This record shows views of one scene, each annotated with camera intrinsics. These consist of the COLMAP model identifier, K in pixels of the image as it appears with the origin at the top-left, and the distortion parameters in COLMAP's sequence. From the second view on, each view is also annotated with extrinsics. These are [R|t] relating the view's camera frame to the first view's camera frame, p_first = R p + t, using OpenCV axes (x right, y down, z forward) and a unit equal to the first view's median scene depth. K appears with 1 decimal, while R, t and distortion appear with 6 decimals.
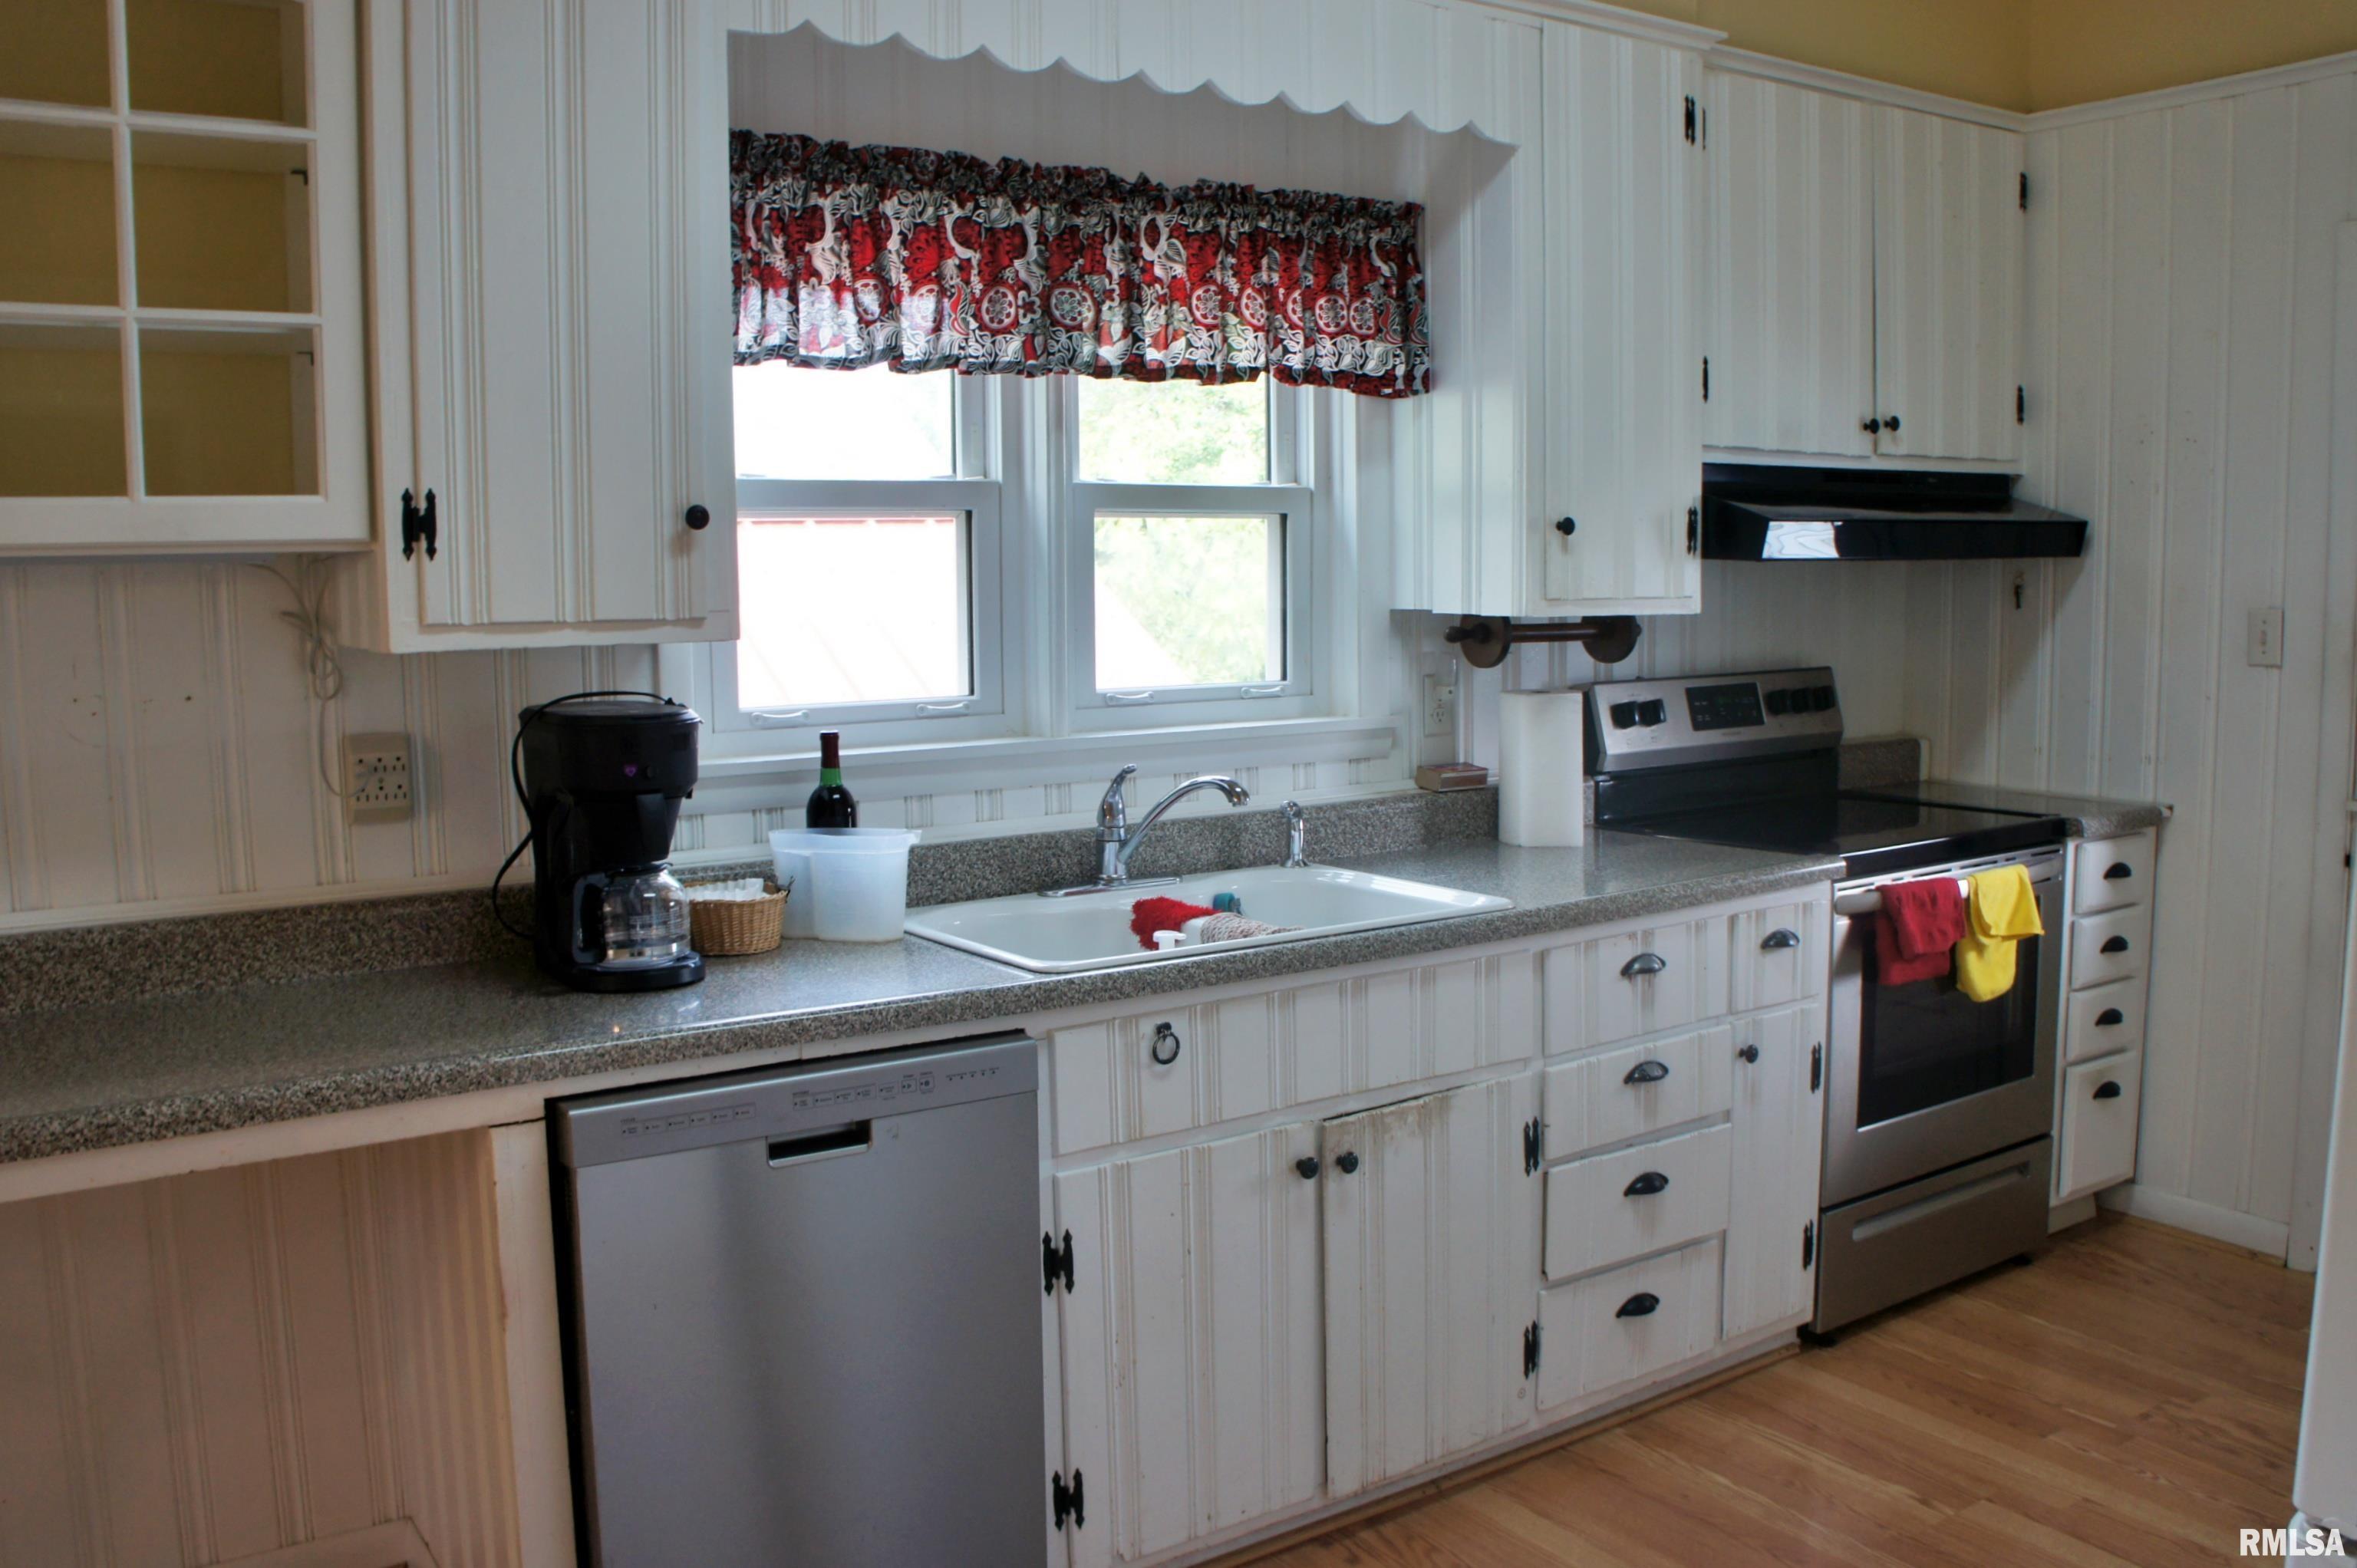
lens RADIAL K [[1912.8, 0, 1166.8], [0, 1912.8, 831.1], [0, 0, 1]] dist [-0.154034, 0.100597]
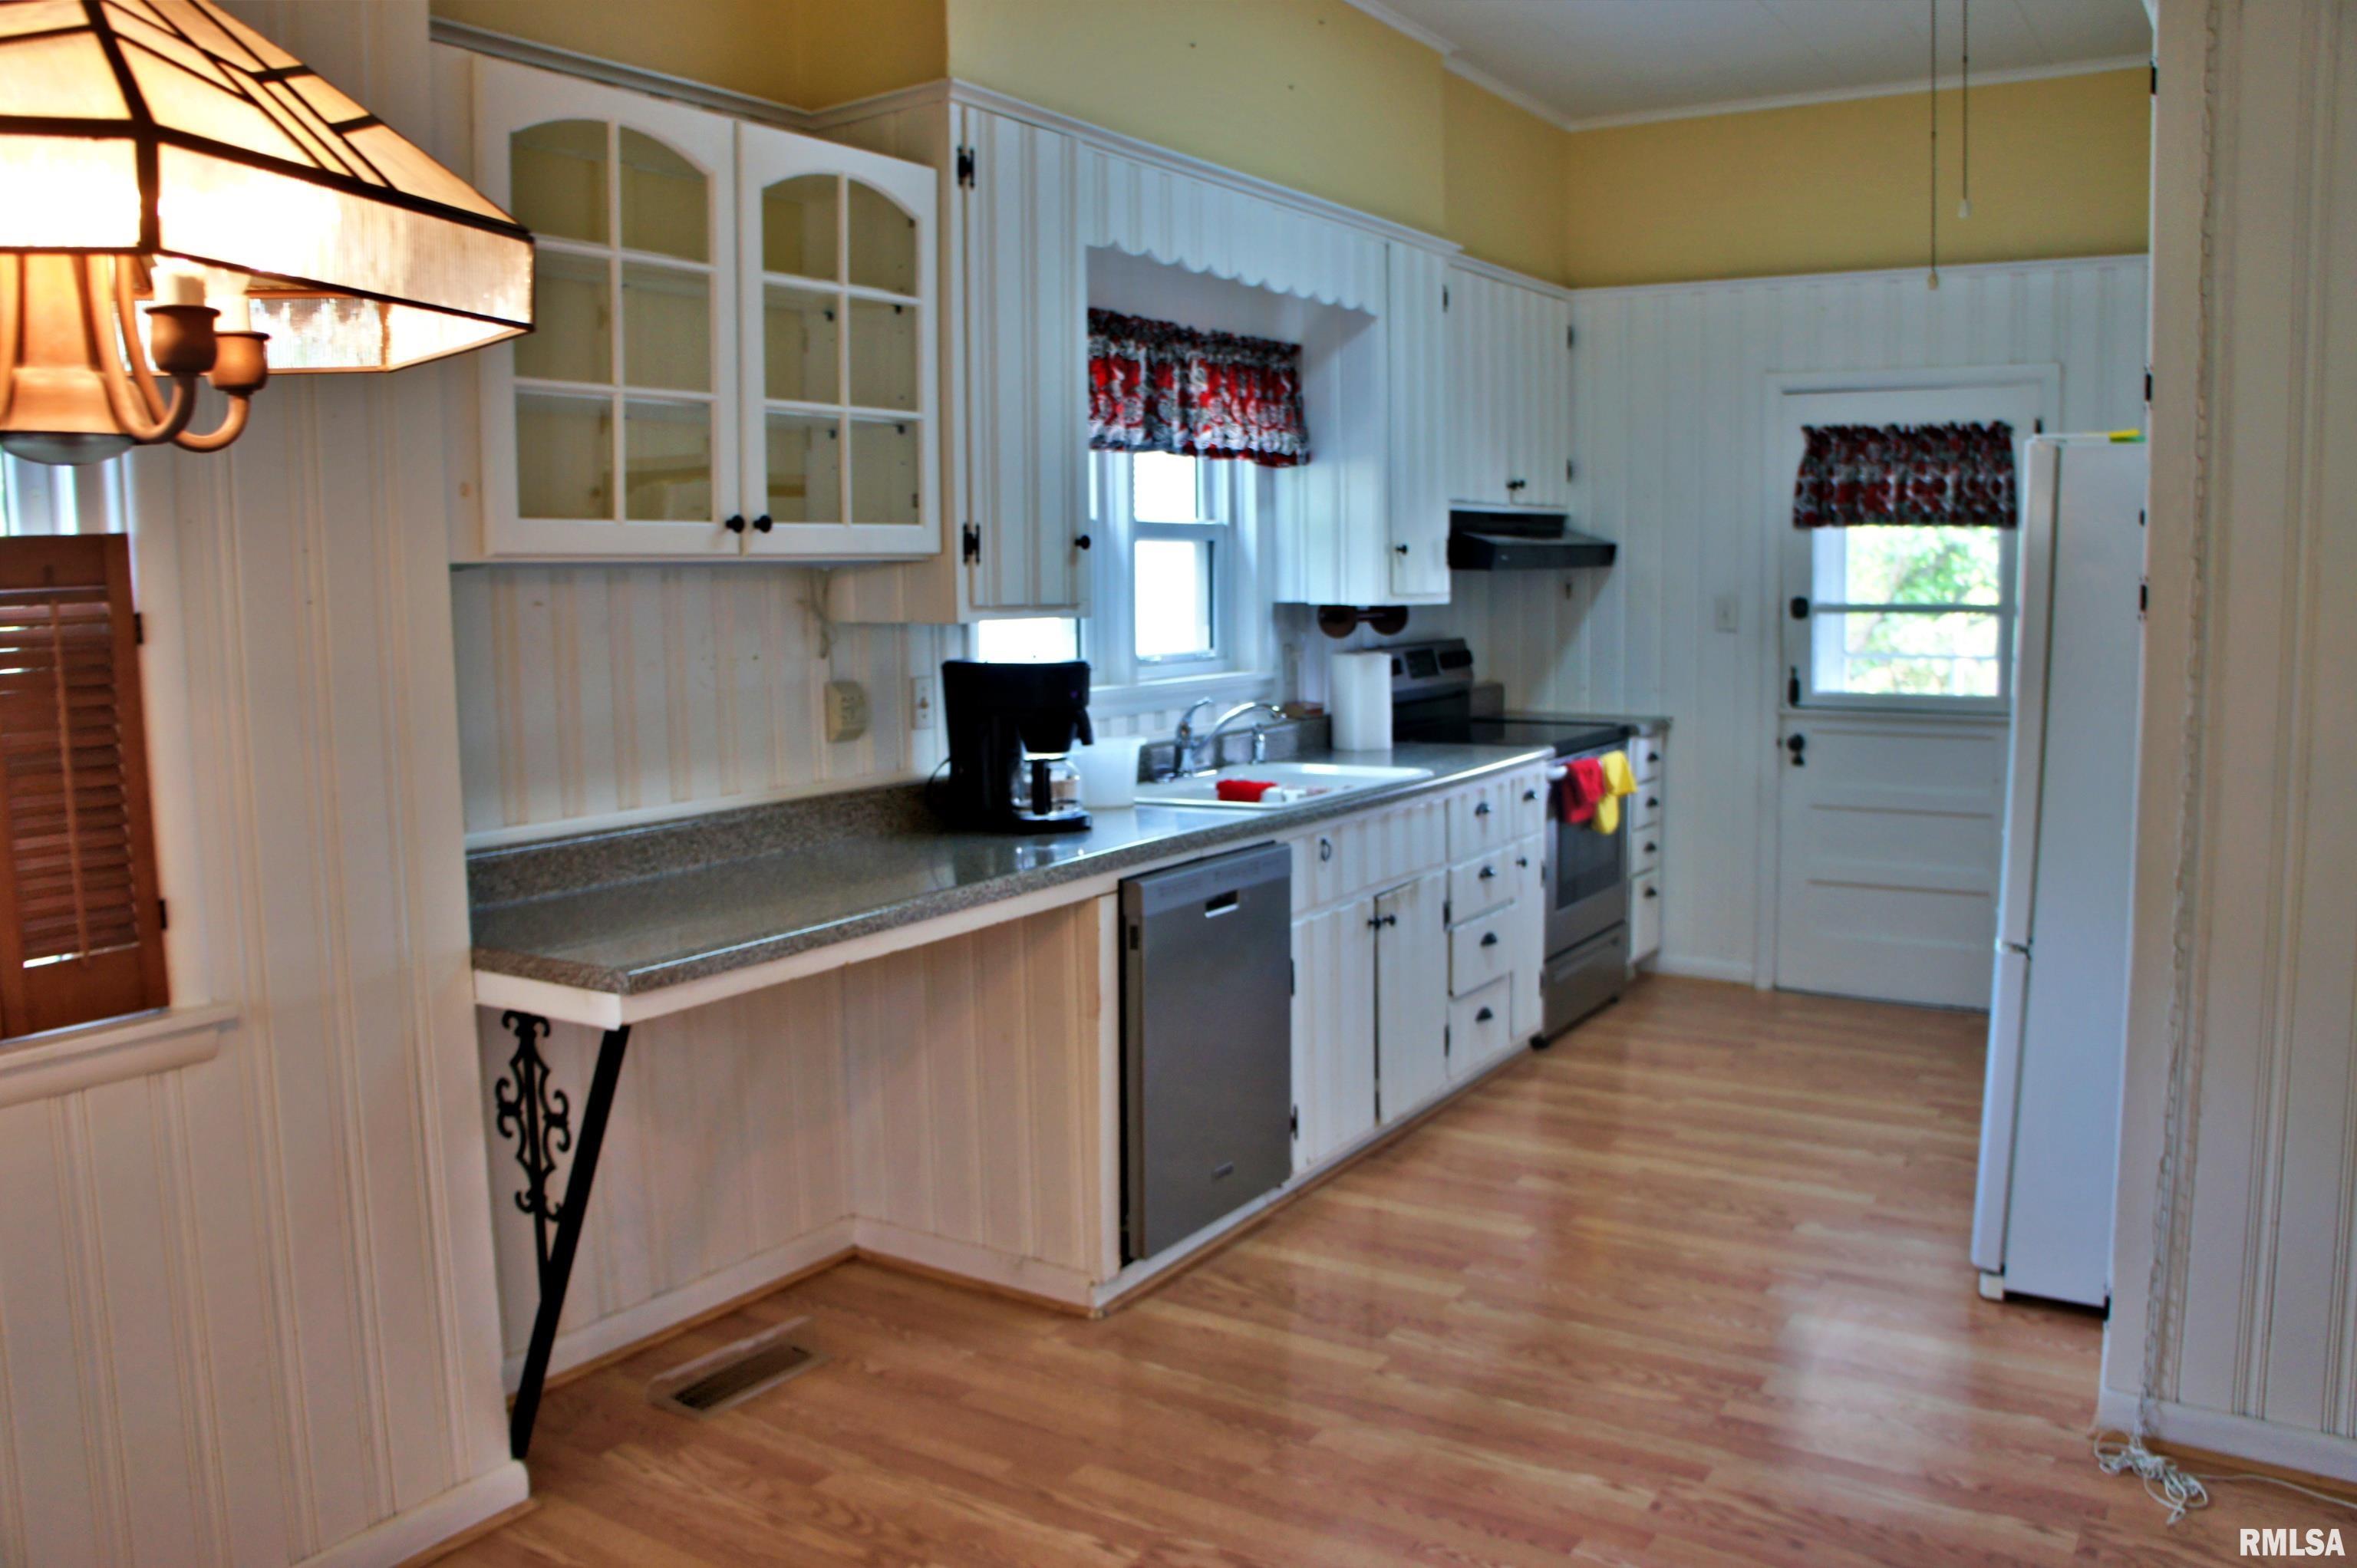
lens RADIAL K [[1912.8, 0, 1166.8], [0, 1912.8, 831.1], [0, 0, 1]] dist [-0.154034, 0.100597]
pose [[0.907774, -0.056117, 0.415689, -0.661929], [0.058502, 0.998263, 0.007007, 0.057964], [-0.415360, 0.017958, 0.909480, -0.401202]]
